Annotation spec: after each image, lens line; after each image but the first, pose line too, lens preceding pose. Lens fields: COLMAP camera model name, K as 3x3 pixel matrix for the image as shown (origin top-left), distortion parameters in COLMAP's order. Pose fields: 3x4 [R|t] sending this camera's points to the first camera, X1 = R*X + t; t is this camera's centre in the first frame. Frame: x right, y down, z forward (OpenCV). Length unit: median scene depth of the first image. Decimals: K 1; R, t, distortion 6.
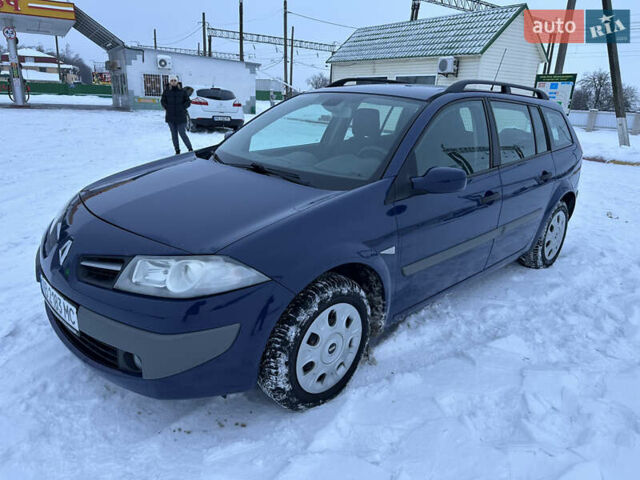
lens RADIAL K [[401.6, 0, 319.8], [0, 401.6, 227.3], [0, 0, 1]] dist [0.004492, -0.003133]
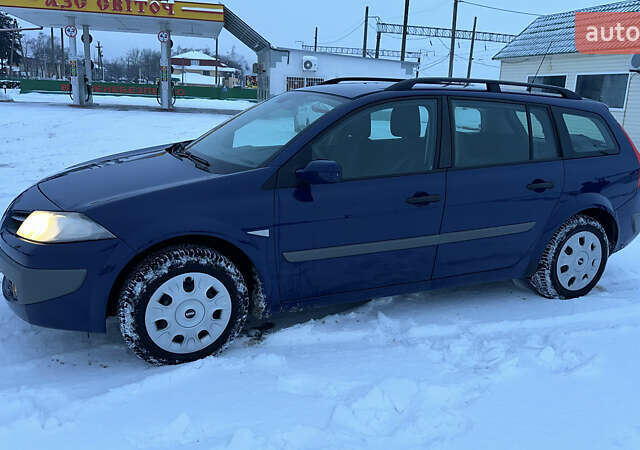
lens RADIAL K [[491.2, 0, 353.6], [0, 491.2, 224.1], [0, 0, 1]] dist [0.121294, -0.198129]
pose [[0.957730, 0.071936, -0.278528, 0.496407], [-0.092212, 0.993907, -0.060379, 0.058432], [0.272488, 0.083510, 0.958528, -0.127839]]
